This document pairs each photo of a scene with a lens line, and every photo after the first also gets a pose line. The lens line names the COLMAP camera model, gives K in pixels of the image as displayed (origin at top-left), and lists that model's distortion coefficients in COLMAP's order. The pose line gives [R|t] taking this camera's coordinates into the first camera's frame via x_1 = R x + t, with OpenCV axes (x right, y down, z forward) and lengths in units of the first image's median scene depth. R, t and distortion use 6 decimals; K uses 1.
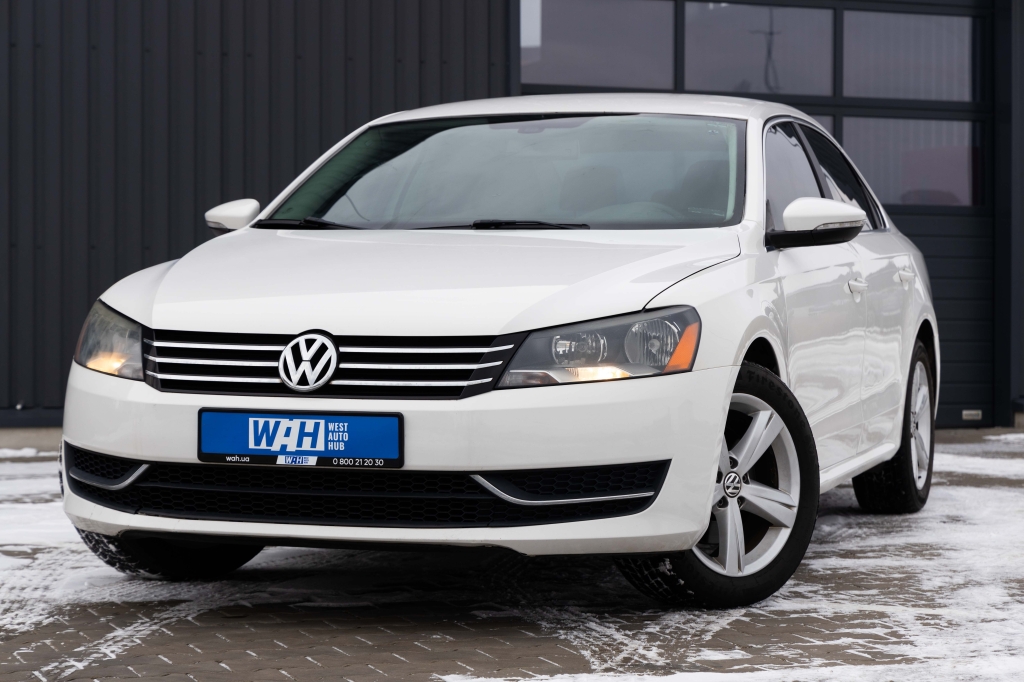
lens RADIAL K [[2484.7, 0, 508.4], [0, 2484.7, 338.2], [0, 0, 1]] dist [0.063170, 0.000000]
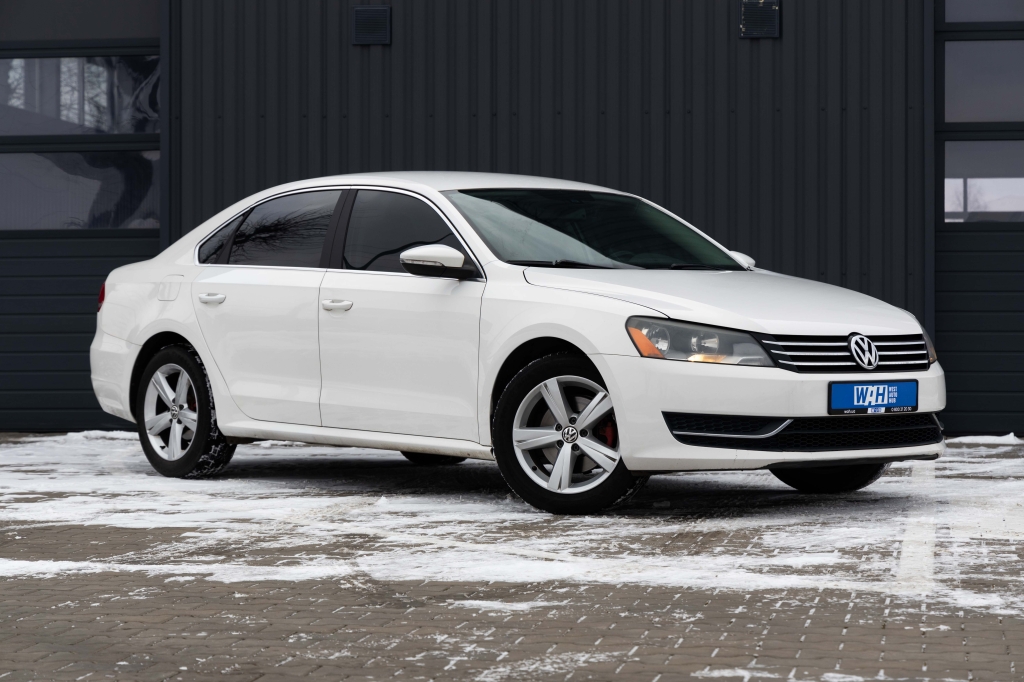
lens RADIAL K [[2506.5, 0, 515.9], [0, 2506.5, 340.8], [0, 0, 1]] dist [0.038159, 0.000000]
pose [[0.518465, -0.017911, 0.854911, -1.646573], [0.023762, 0.999696, 0.006534, -0.014336], [-0.854769, 0.016927, 0.518733, 0.329686]]
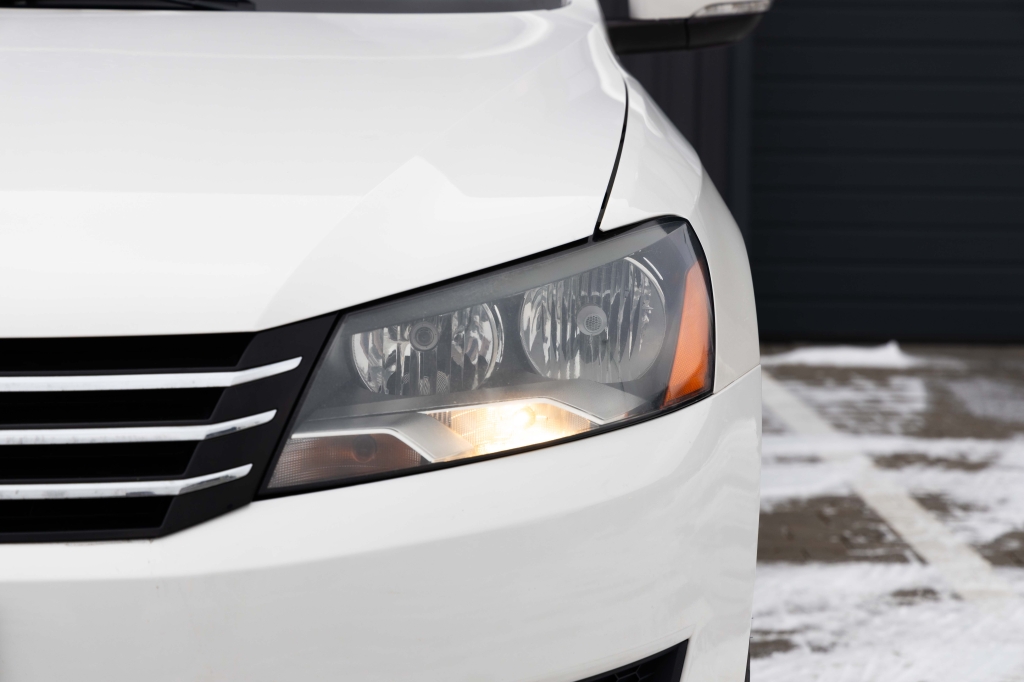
lens RADIAL K [[2484.7, 0, 507.5], [0, 2484.7, 341.0], [0, 0, 1]] dist [0.063170, 0.000000]
pose [[0.945419, -0.030775, 0.324401, -0.080092], [0.002271, 0.996128, 0.087882, -0.028862], [-0.325850, -0.082349, 0.941828, 0.672167]]
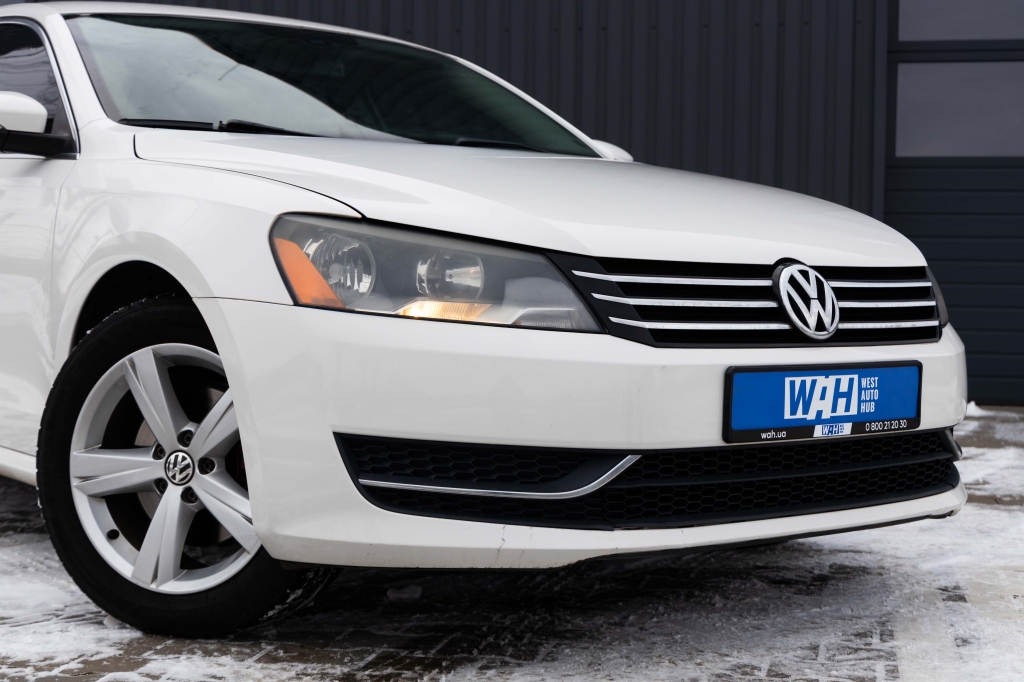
lens RADIAL K [[1596.5, 0, 493.1], [0, 1596.5, 359.8], [0, 0, 1]] dist [-0.027454, 0.000000]
pose [[0.560518, -0.044027, 0.826971, -0.542204], [0.011870, 0.998910, 0.045135, 0.004609], [-0.828057, -0.015483, 0.560430, 0.810547]]
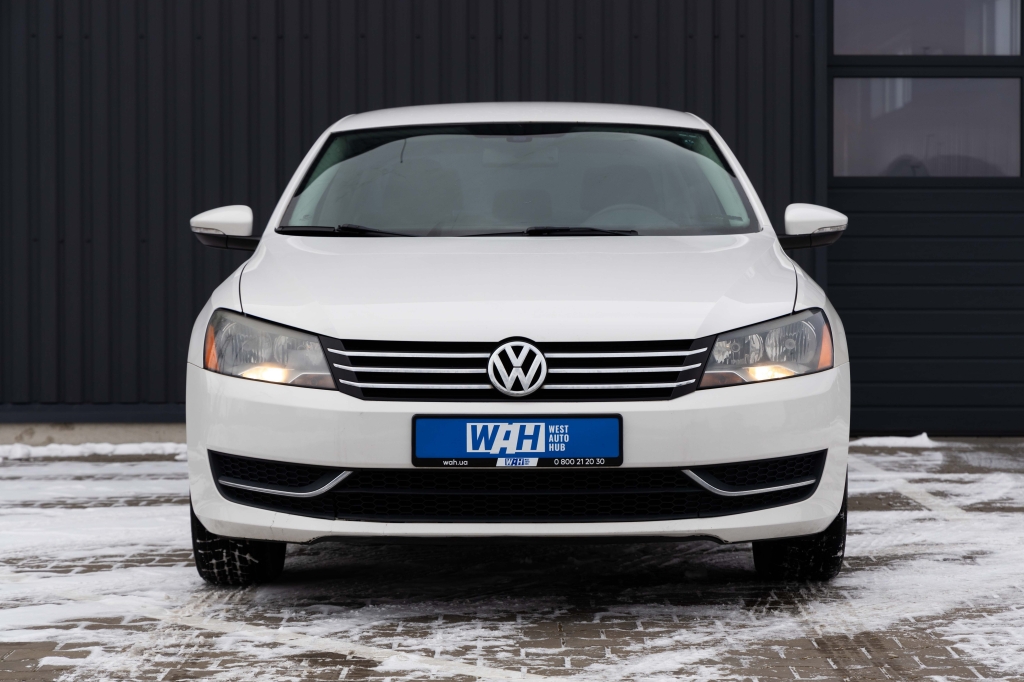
lens RADIAL K [[2484.7, 0, 532.4], [0, 2484.7, 337.0], [0, 0, 1]] dist [0.063170, 0.000000]
pose [[0.949556, -0.020042, 0.312957, -0.404847], [0.017315, 0.999784, 0.011488, -0.015585], [-0.313120, -0.005490, 0.949698, 0.001548]]
